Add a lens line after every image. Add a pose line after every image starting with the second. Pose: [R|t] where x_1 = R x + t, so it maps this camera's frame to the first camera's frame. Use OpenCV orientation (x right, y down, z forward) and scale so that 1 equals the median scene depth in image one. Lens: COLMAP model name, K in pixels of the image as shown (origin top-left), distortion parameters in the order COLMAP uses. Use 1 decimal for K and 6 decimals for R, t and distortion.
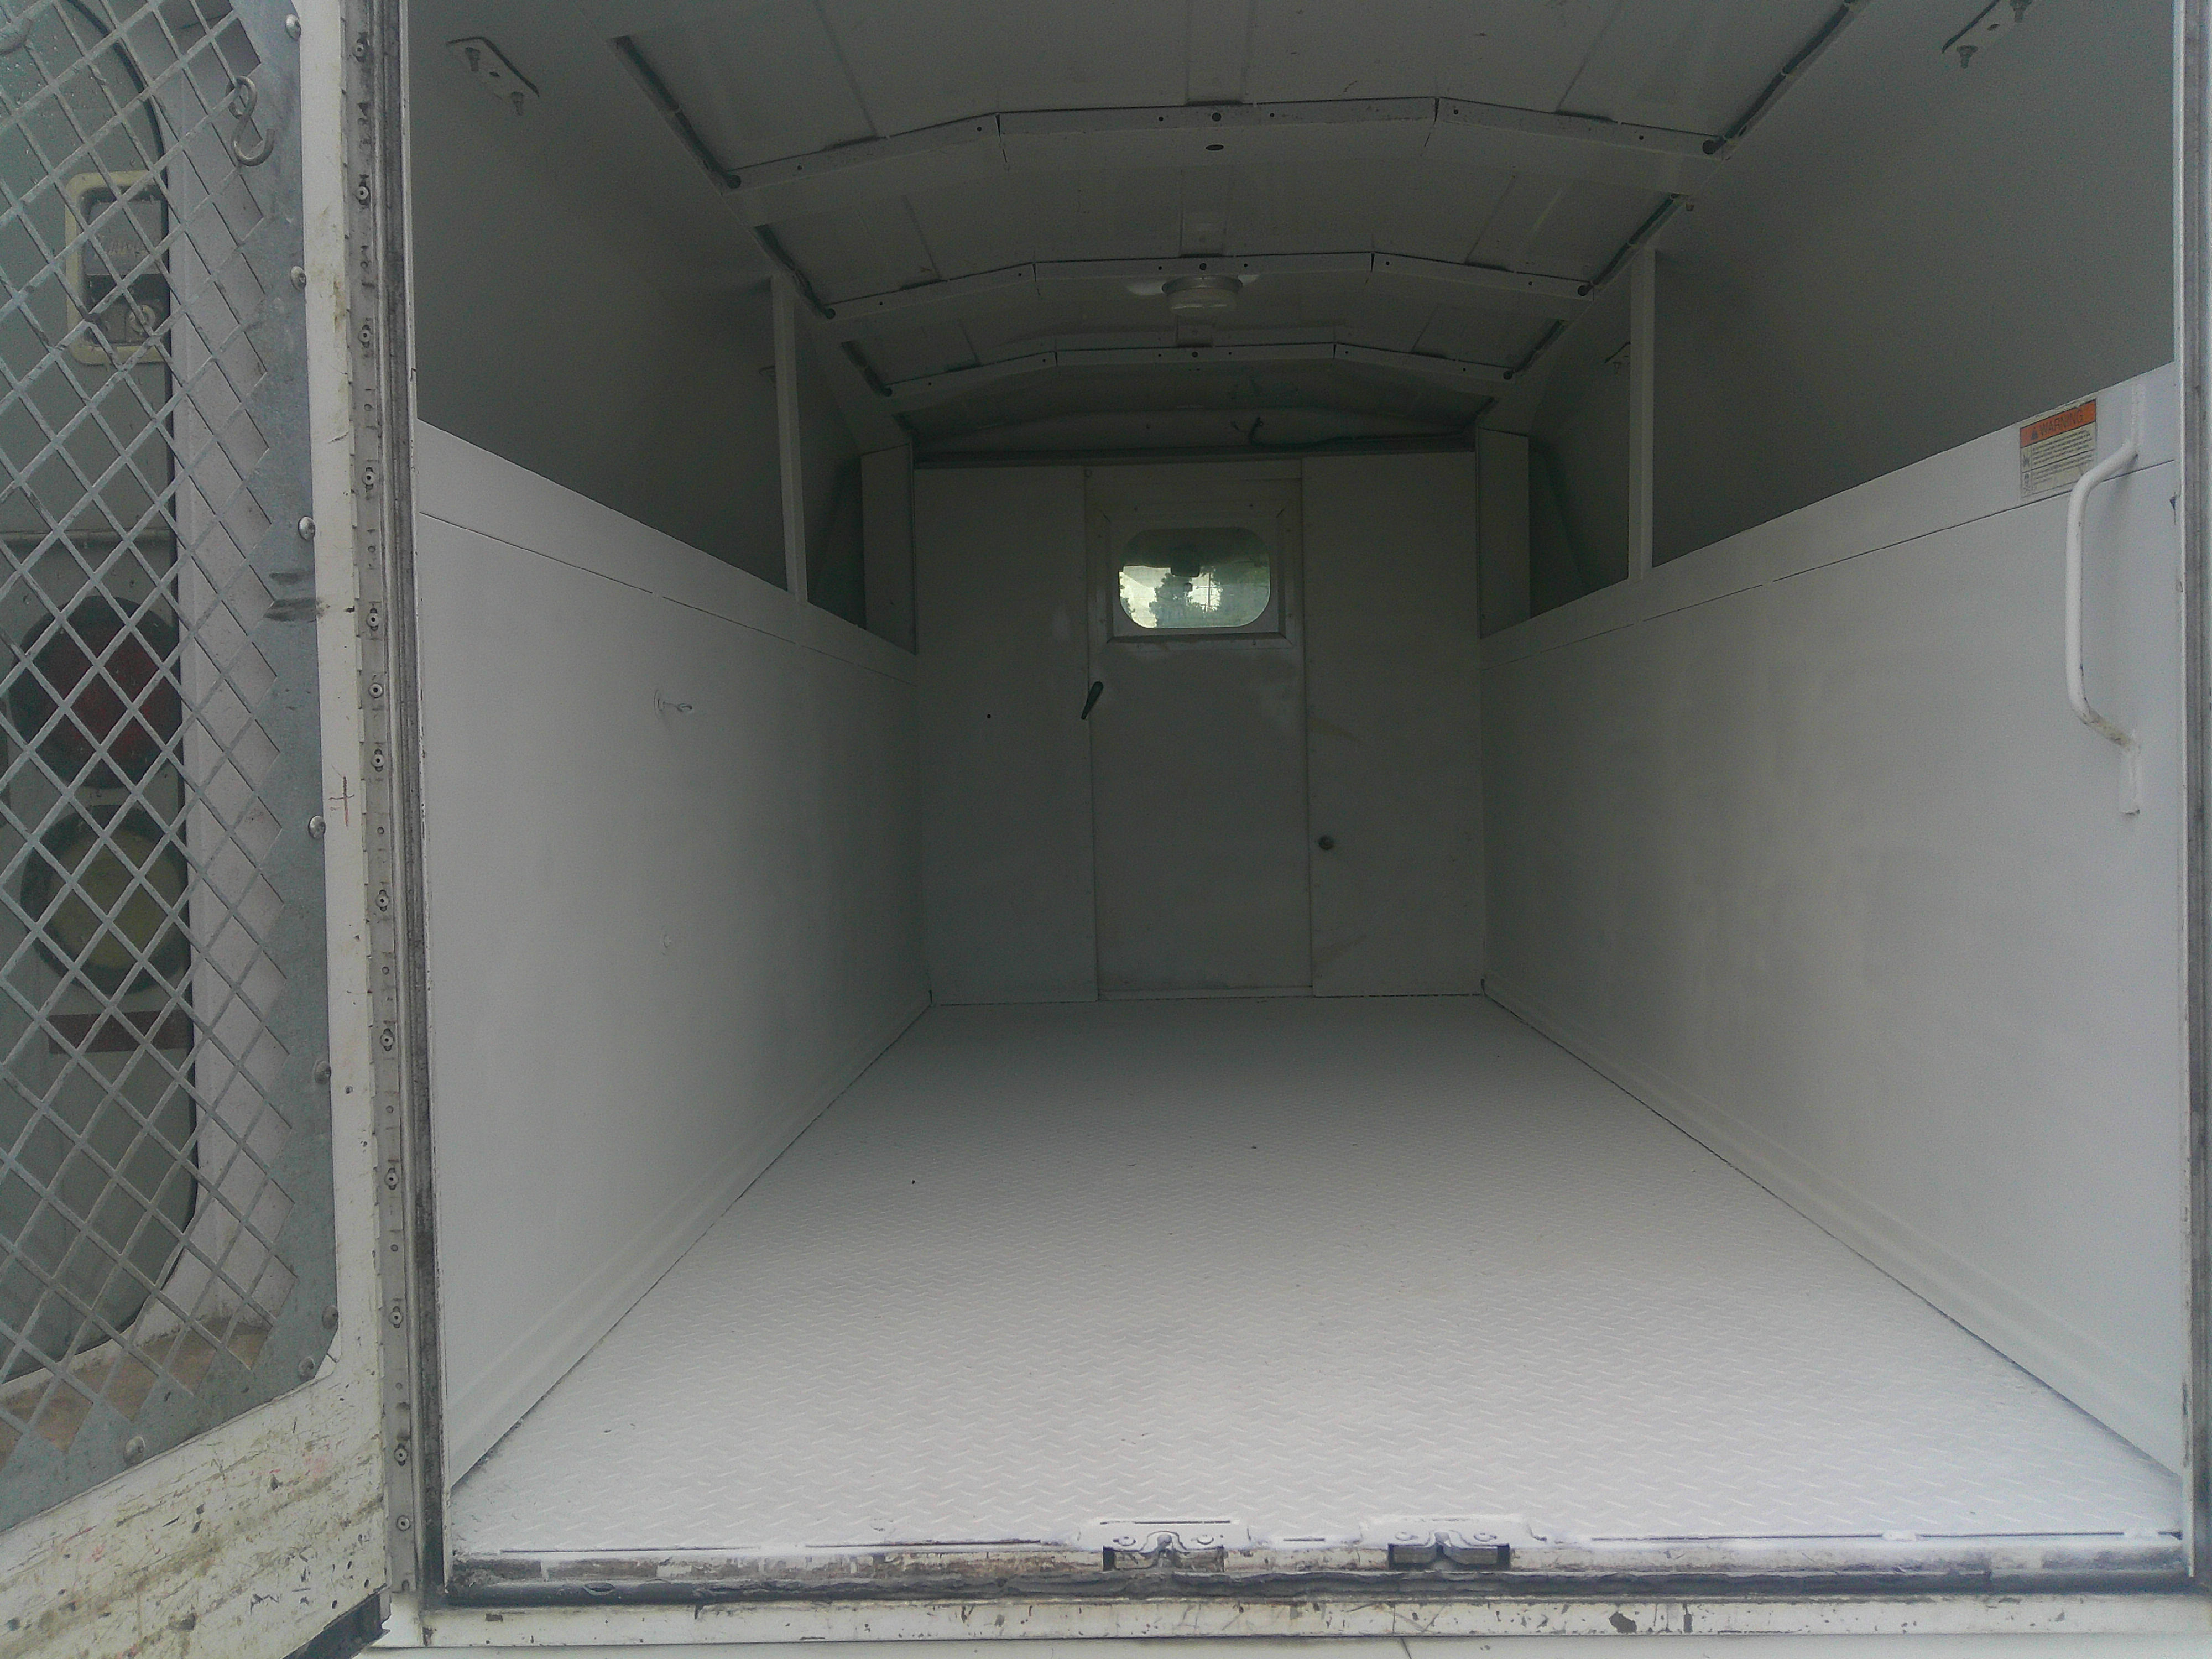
lens RADIAL K [[1814.4, 0, 1114.1], [0, 1814.4, 799.5], [0, 0, 1]] dist [-0.011239, -0.009432]
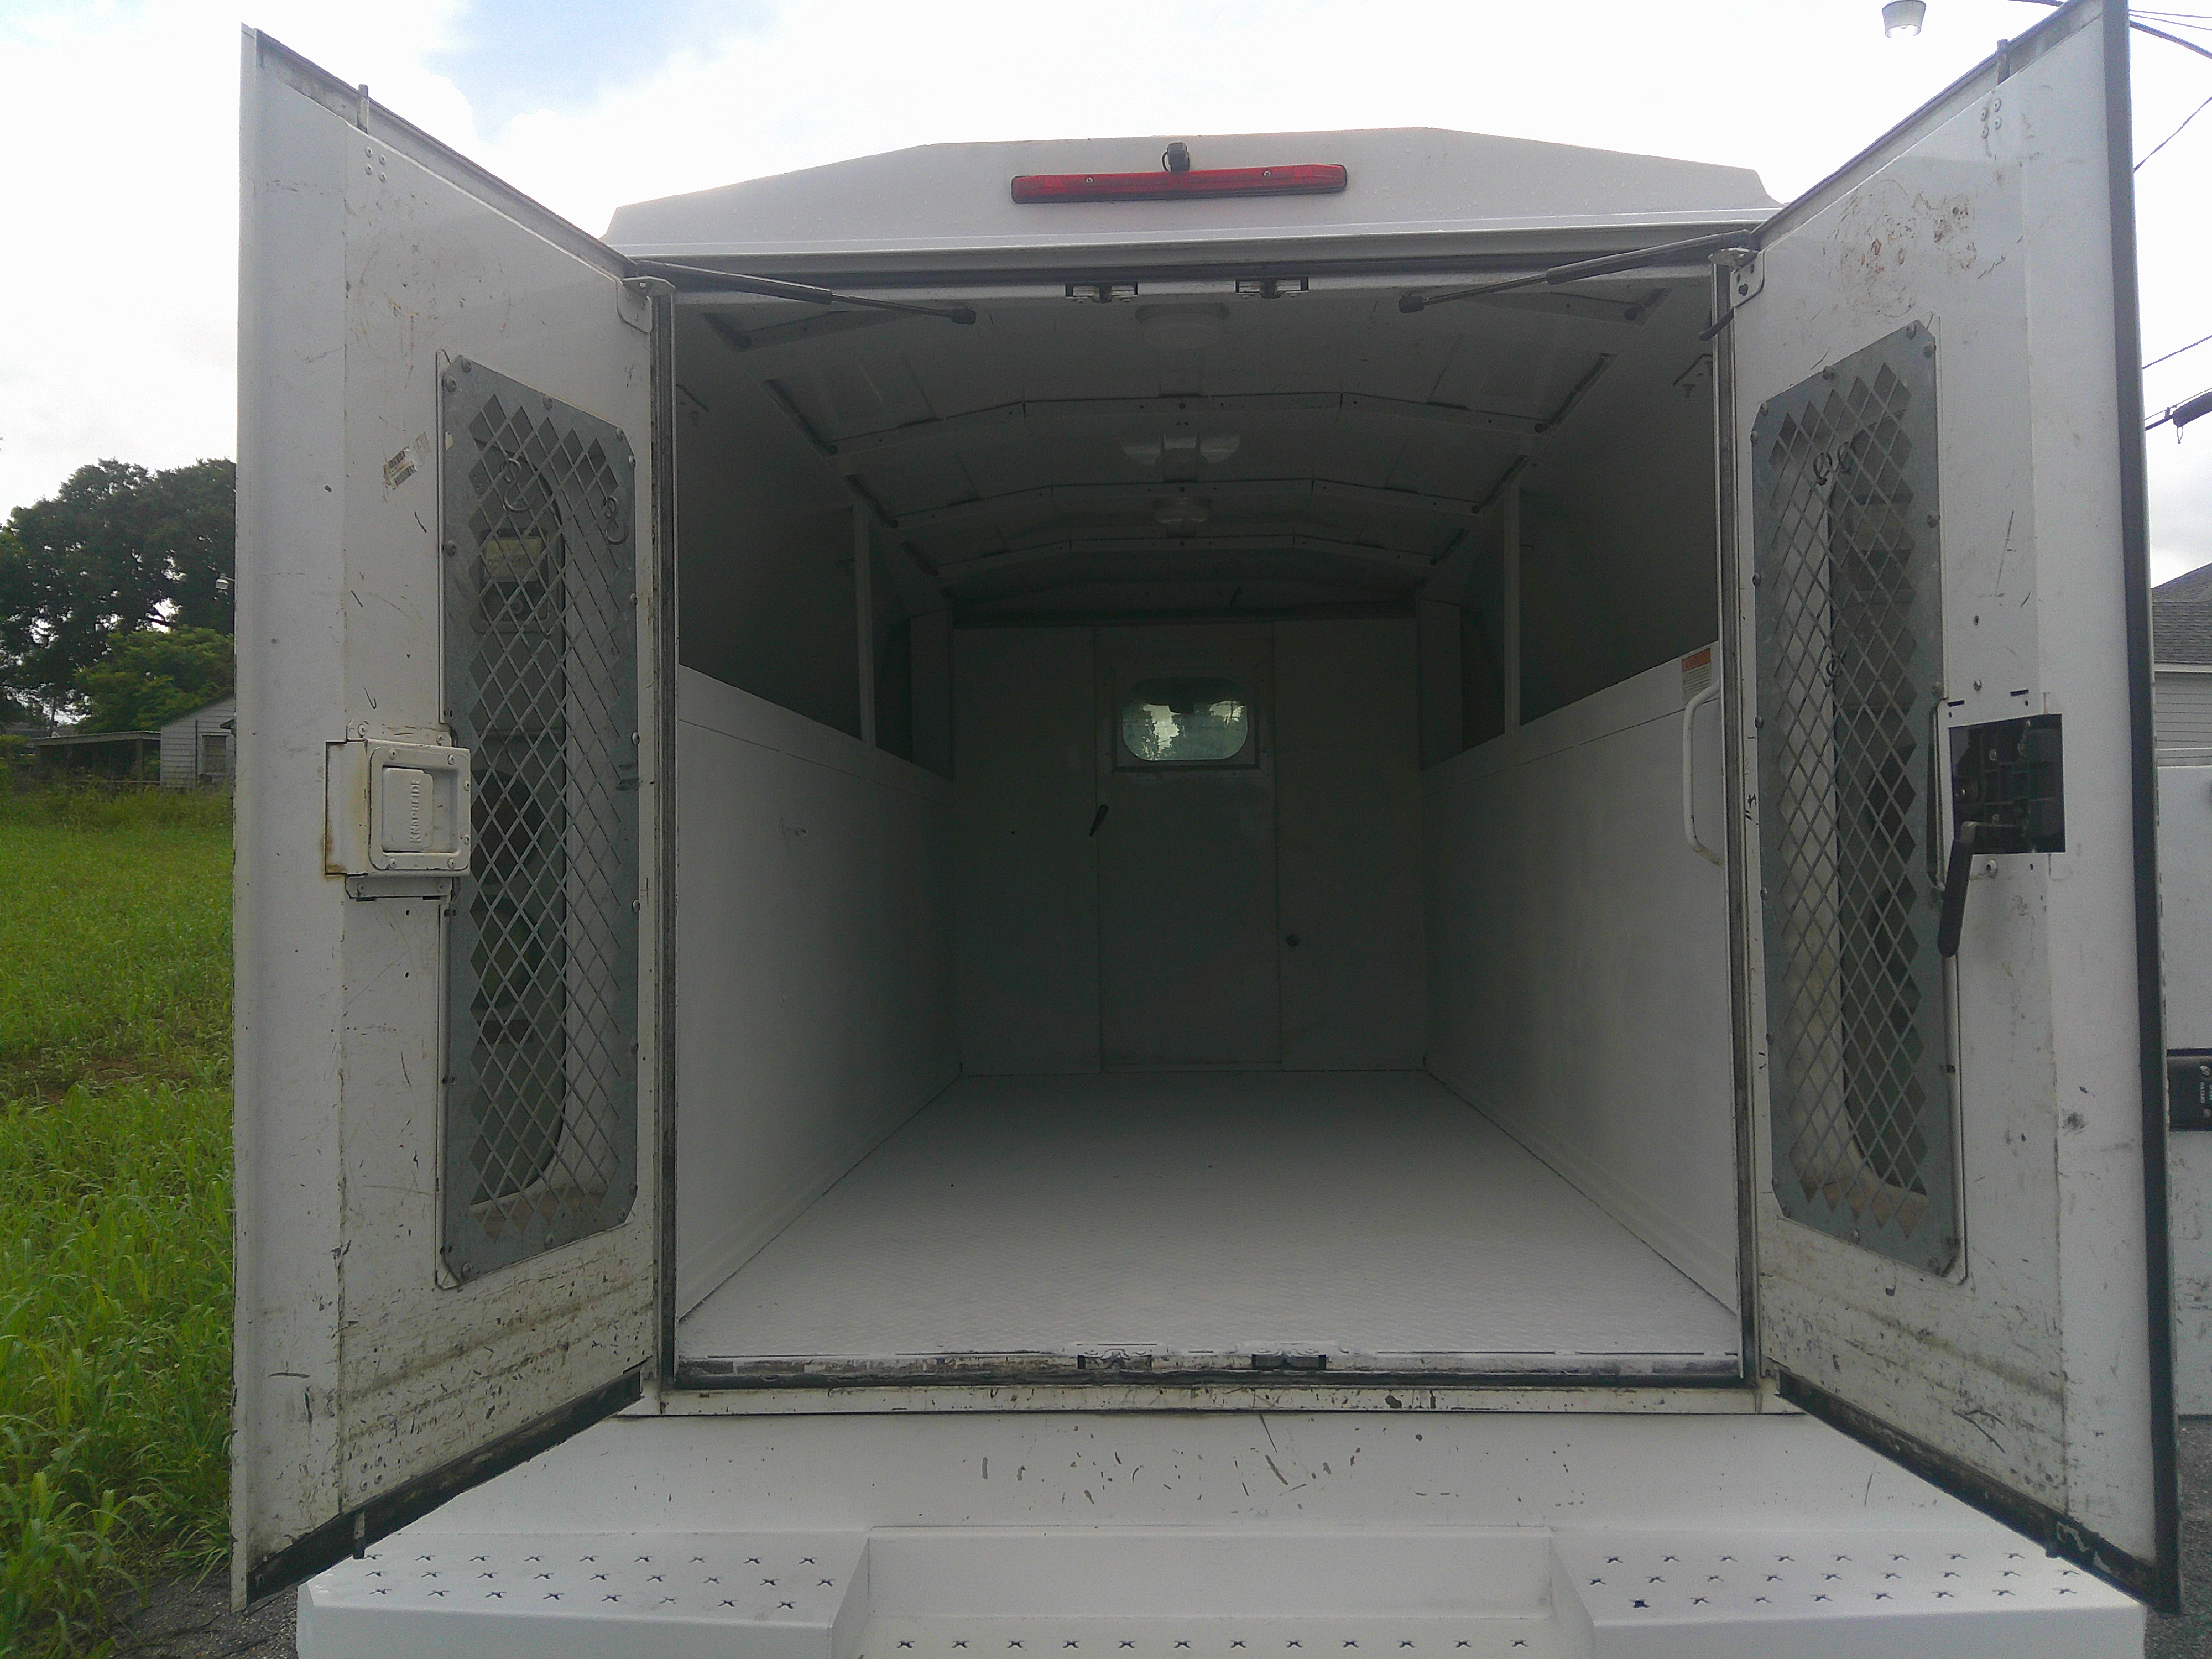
lens RADIAL K [[1779.3, 0, 1091.7], [0, 1779.3, 756.3], [0, 0, 1]] dist [0.095848, -0.005344]
pose [[0.999682, 0.004832, -0.024763, 0.044698], [-0.006921, 0.996358, -0.084984, 0.013285], [0.024262, 0.085128, 0.996075, -0.668844]]
